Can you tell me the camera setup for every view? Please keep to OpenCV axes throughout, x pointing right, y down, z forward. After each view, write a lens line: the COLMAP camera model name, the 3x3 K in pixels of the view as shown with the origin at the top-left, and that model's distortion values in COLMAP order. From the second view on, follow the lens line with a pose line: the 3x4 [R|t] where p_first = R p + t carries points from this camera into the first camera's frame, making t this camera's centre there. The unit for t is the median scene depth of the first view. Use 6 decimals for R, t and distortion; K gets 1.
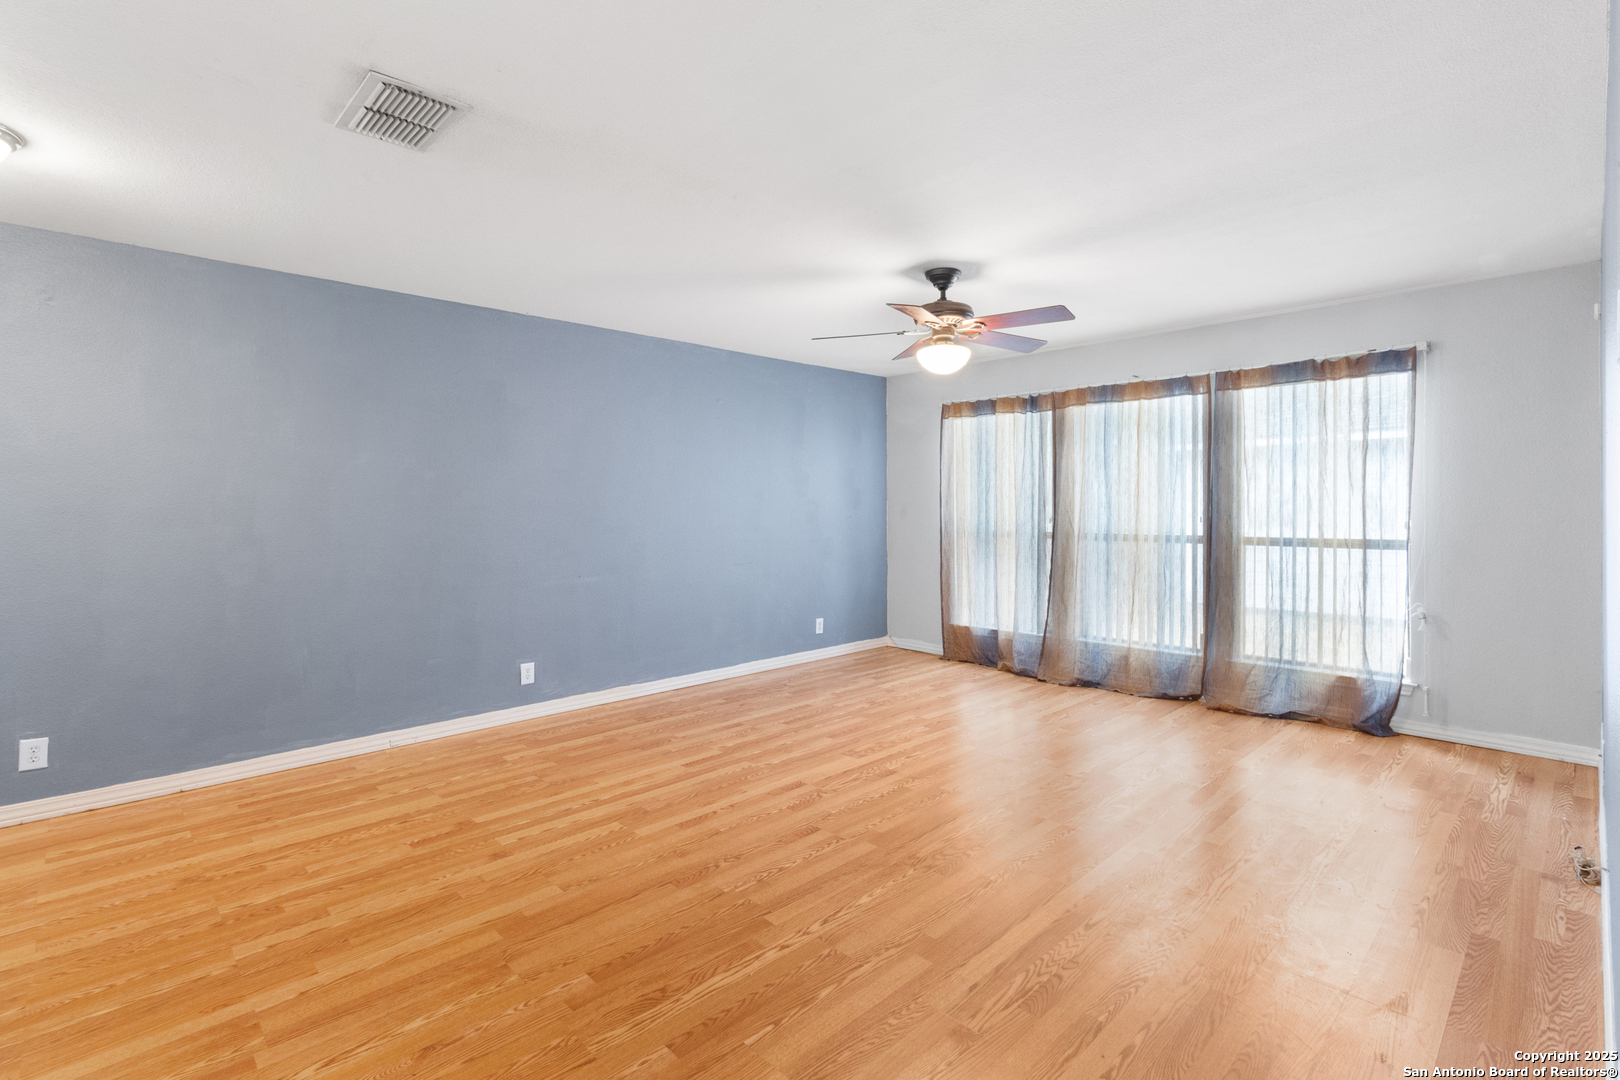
lens RADIAL K [[757.7, 0, 805.4], [0, 757.7, 528.3], [0, 0, 1]] dist [-0.002695, -0.000236]
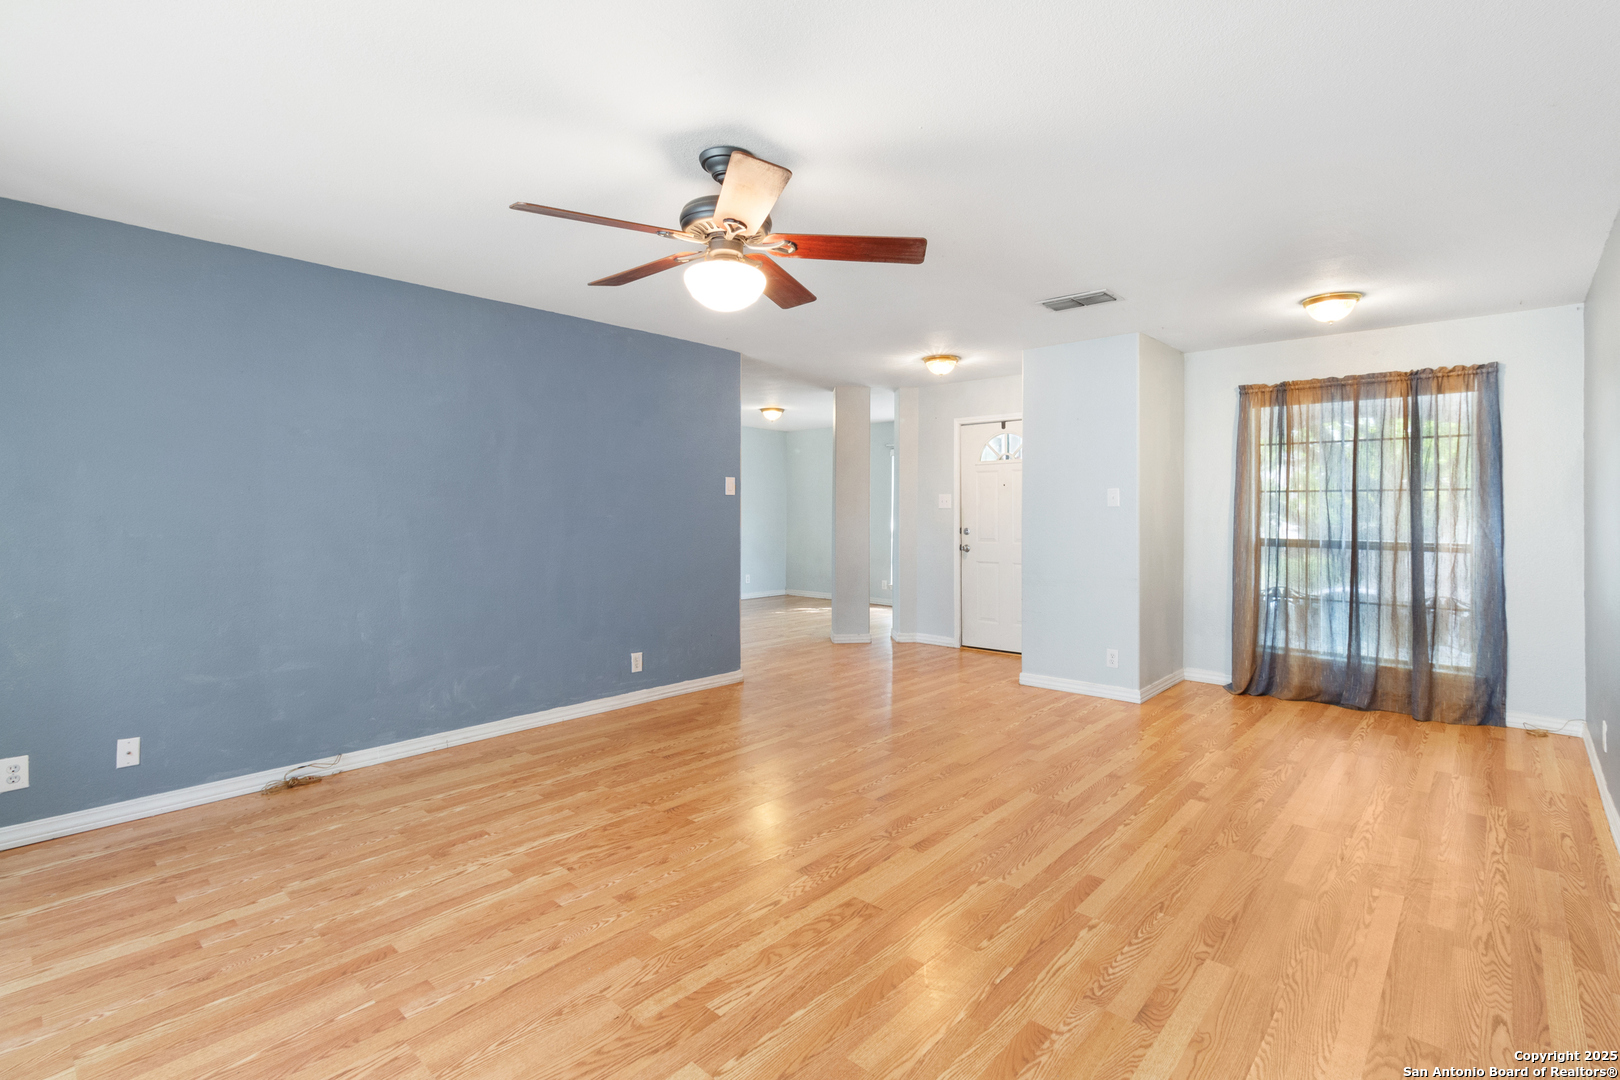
lens RADIAL K [[757.7, 0, 785.6], [0, 757.7, 501.8], [0, 0, 1]] dist [-0.002695, -0.000236]
pose [[-0.999128, 0.002597, -0.041676, 0.177807], [0.001737, 0.999785, 0.020665, -0.056782], [0.041721, 0.020574, -0.998917, 1.893812]]
